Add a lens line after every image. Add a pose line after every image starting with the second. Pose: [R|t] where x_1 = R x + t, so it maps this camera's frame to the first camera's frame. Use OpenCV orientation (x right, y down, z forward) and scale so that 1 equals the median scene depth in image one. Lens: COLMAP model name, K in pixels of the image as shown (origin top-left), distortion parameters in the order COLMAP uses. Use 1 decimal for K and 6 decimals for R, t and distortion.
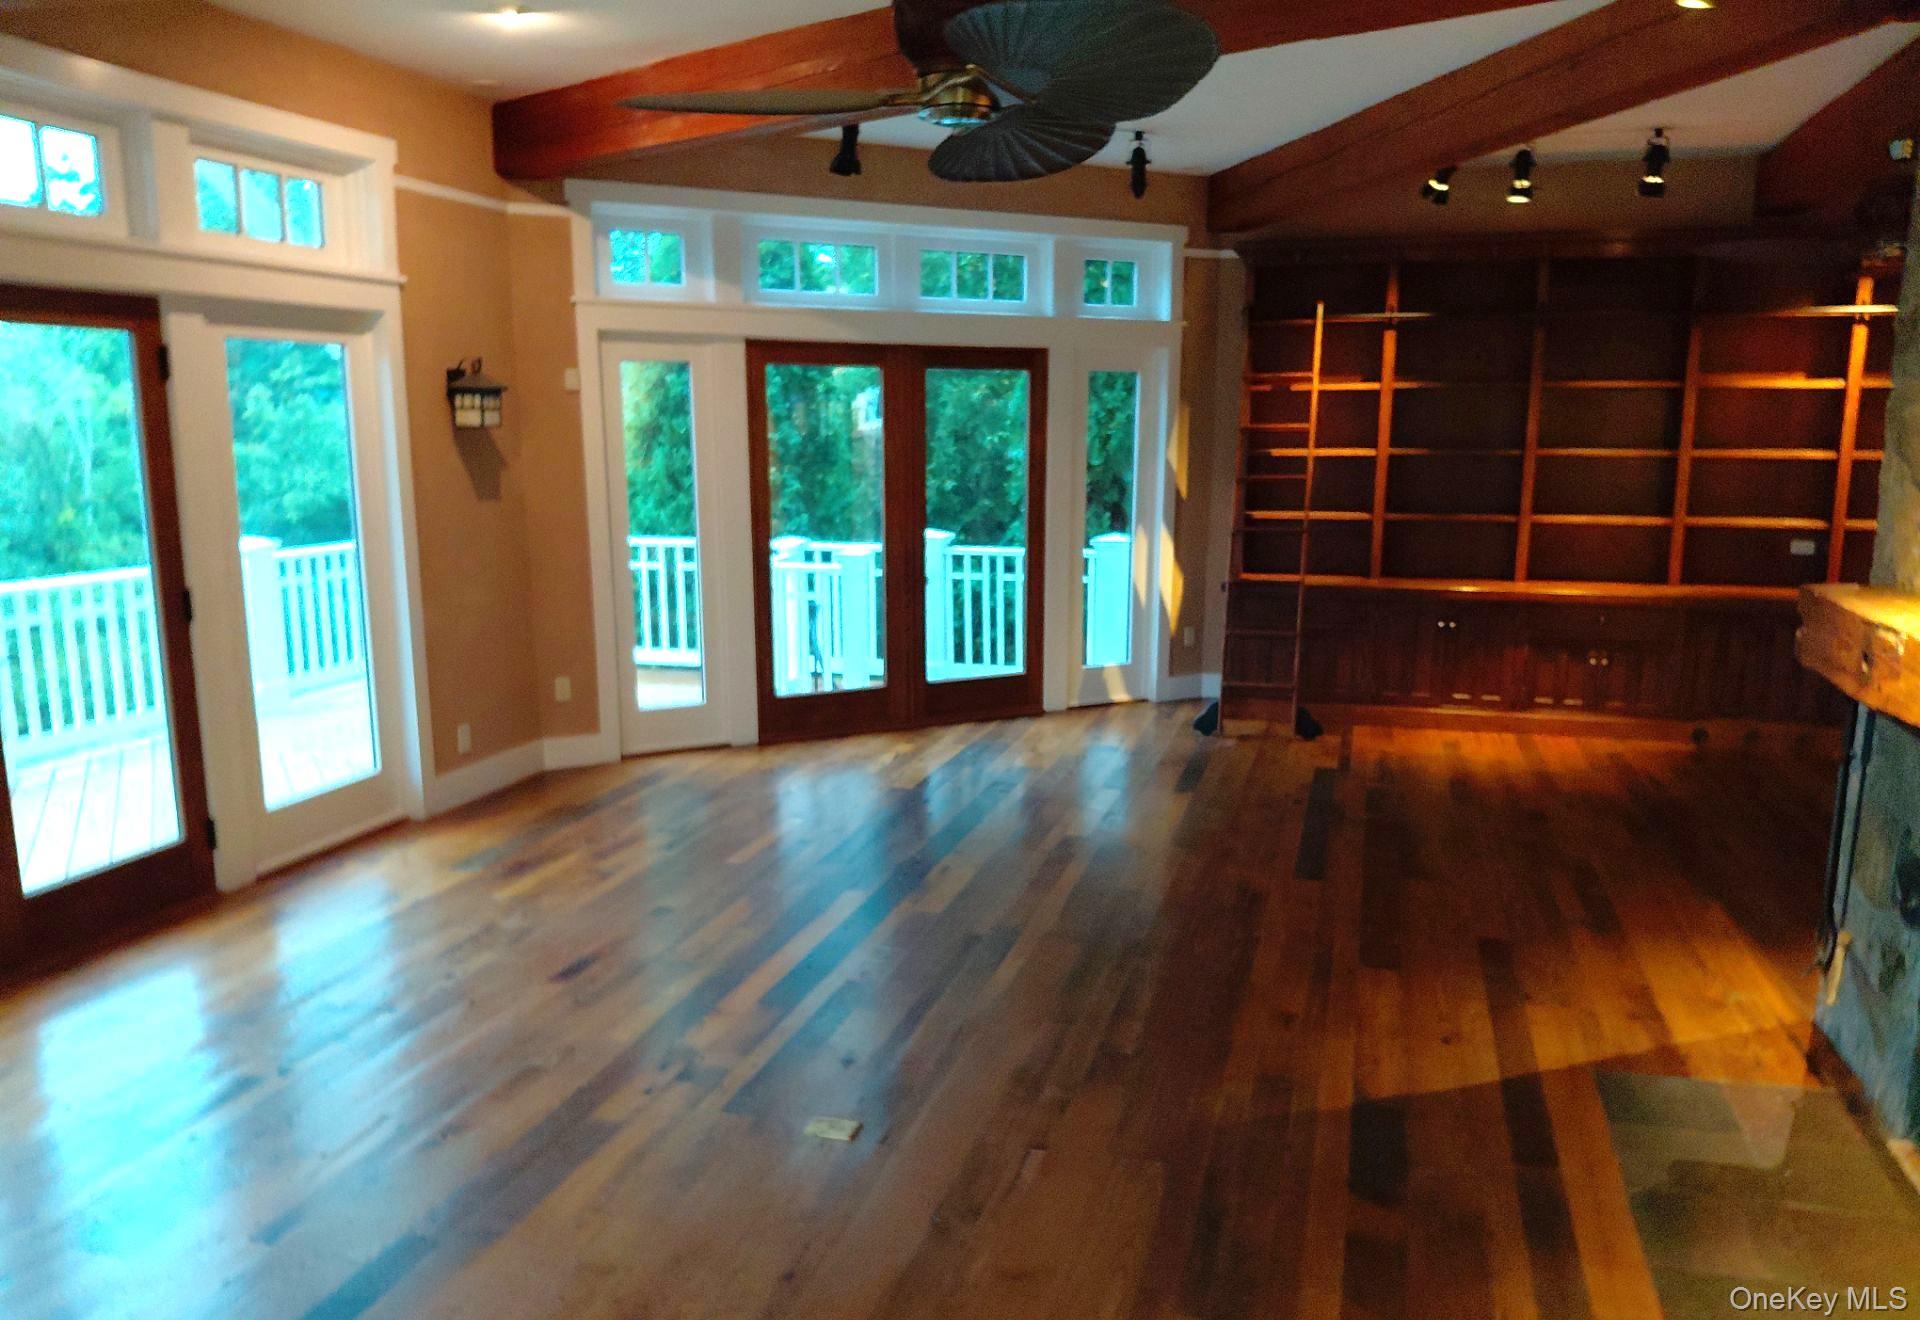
lens RADIAL K [[1429.8, 0, 951.3], [0, 1429.8, 667.6], [0, 0, 1]] dist [0.010259, -0.035604]
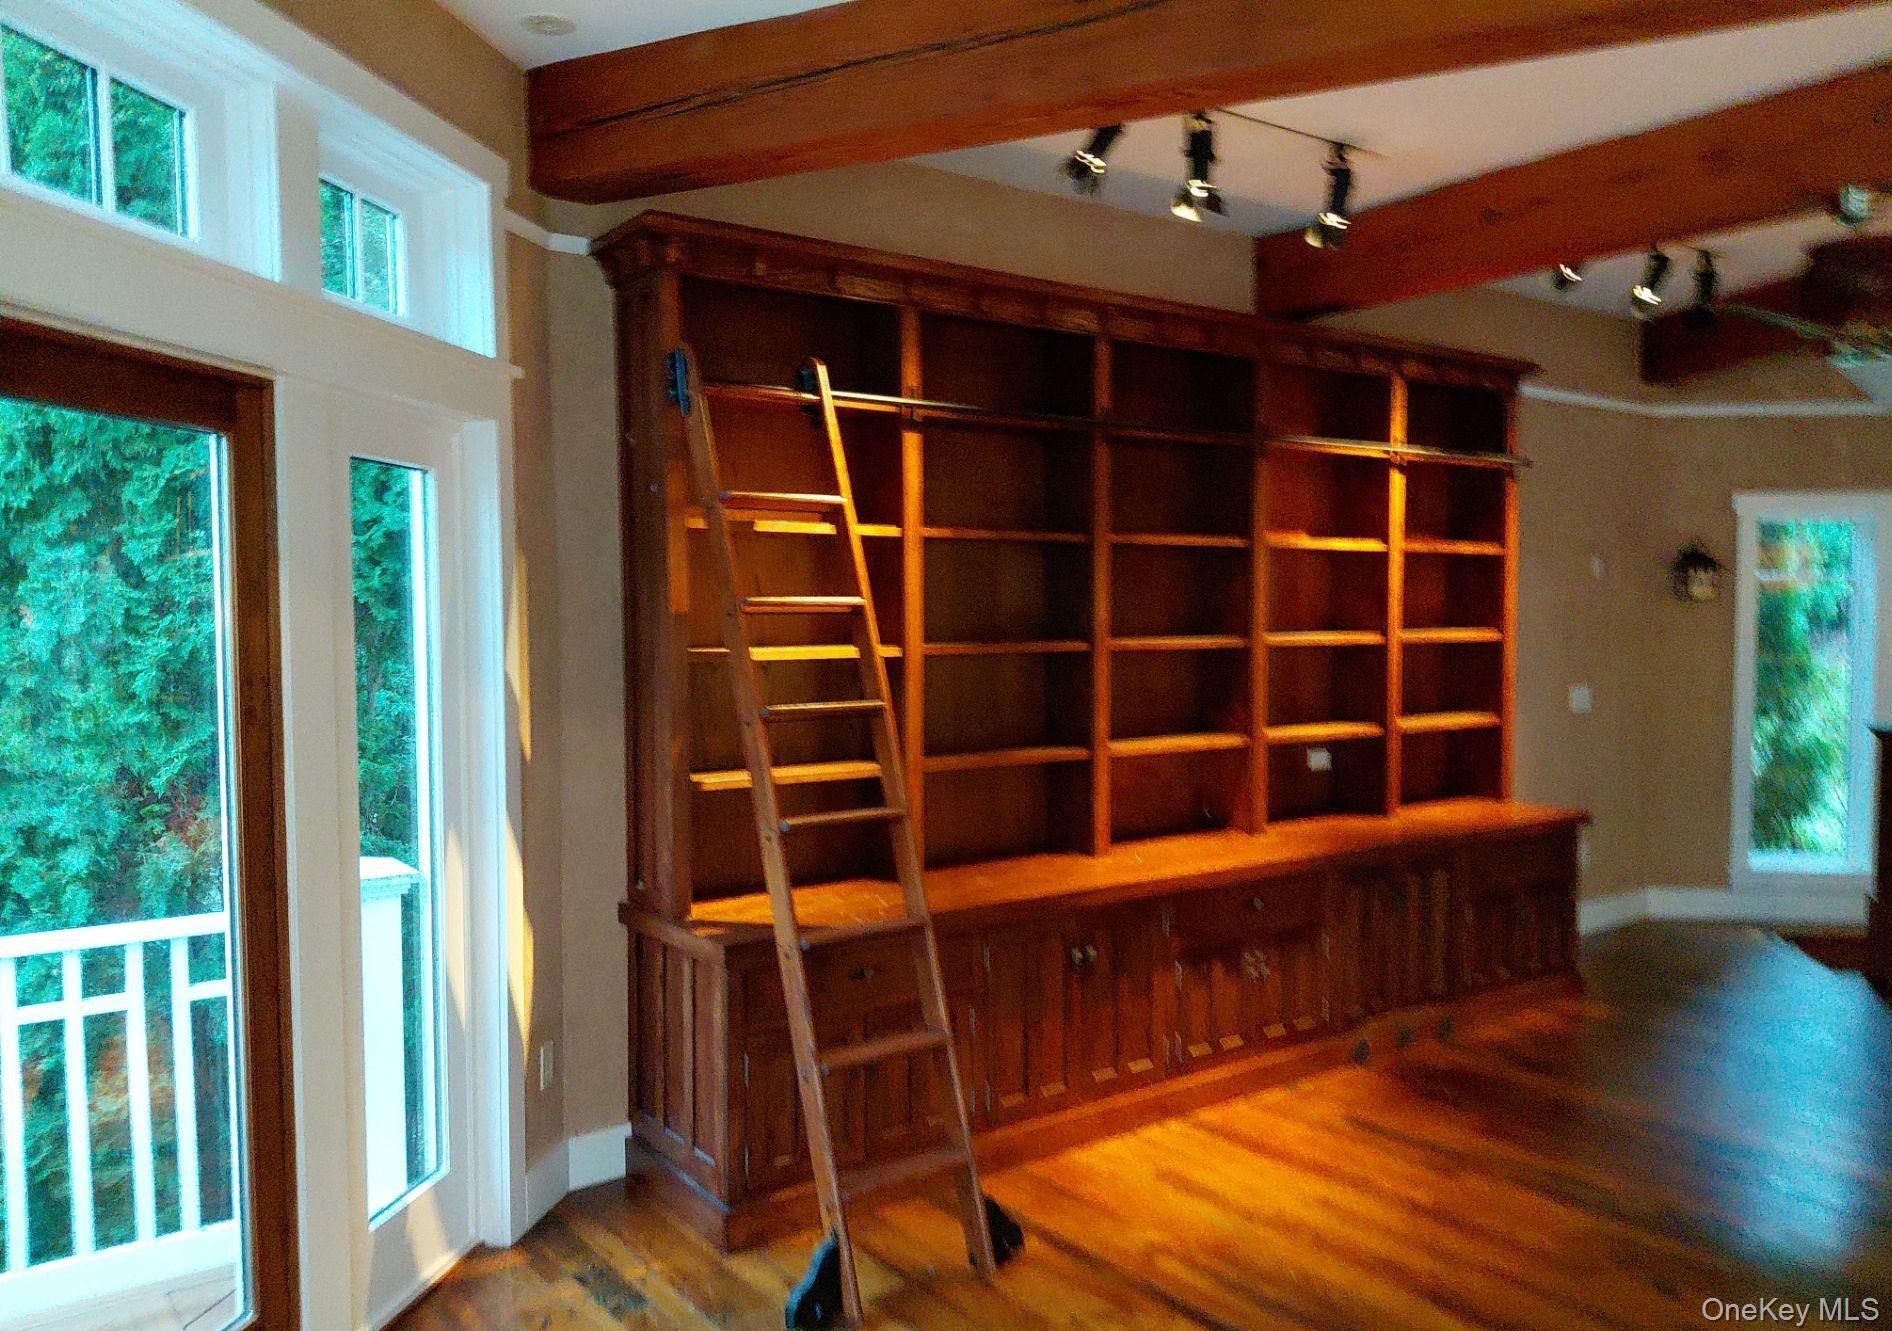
lens RADIAL K [[1428.8, 0, 952.6], [0, 1428.8, 686.8], [0, 0, 1]] dist [0.025622, -0.064566]
pose [[0.616350, -0.043784, 0.786254, -0.113448], [0.136139, 0.989344, -0.051627, -0.108629], [-0.775615, 0.138860, 0.615743, 0.671143]]
